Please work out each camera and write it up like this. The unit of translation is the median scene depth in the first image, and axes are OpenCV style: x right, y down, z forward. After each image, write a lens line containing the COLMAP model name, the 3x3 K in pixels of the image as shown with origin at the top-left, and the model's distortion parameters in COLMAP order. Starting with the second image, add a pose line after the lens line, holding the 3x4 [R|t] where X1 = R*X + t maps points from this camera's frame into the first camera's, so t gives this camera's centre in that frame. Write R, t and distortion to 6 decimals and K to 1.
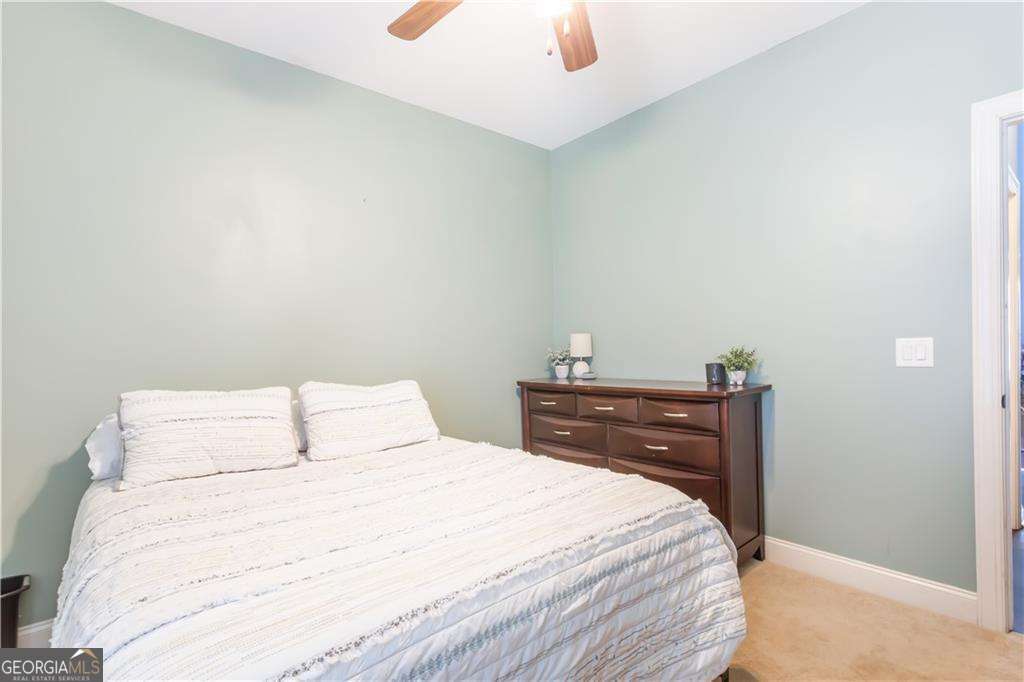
lens RADIAL K [[477.6, 0, 506.5], [0, 477.6, 346.3], [0, 0, 1]] dist [-0.000812, -0.000070]
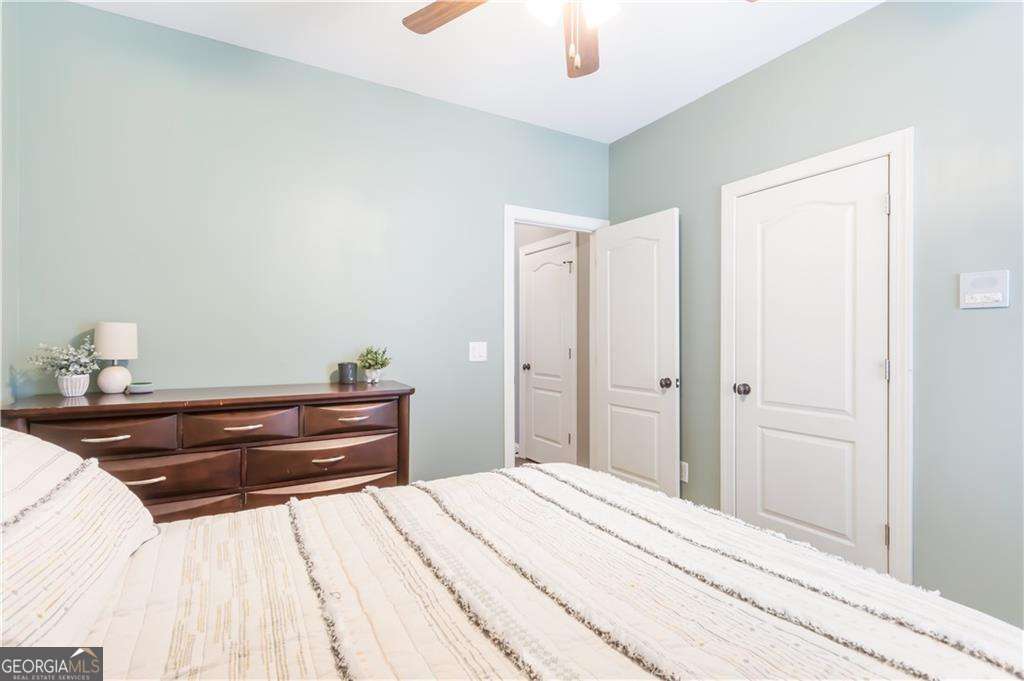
lens RADIAL K [[477.6, 0, 506.5], [0, 477.6, 345.8], [0, 0, 1]] dist [-0.000812, -0.000070]
pose [[0.174161, 0.012889, 0.984633, -0.445016], [-0.011766, 0.999870, -0.011007, 0.006440], [-0.984647, -0.009668, 0.174290, 0.461716]]
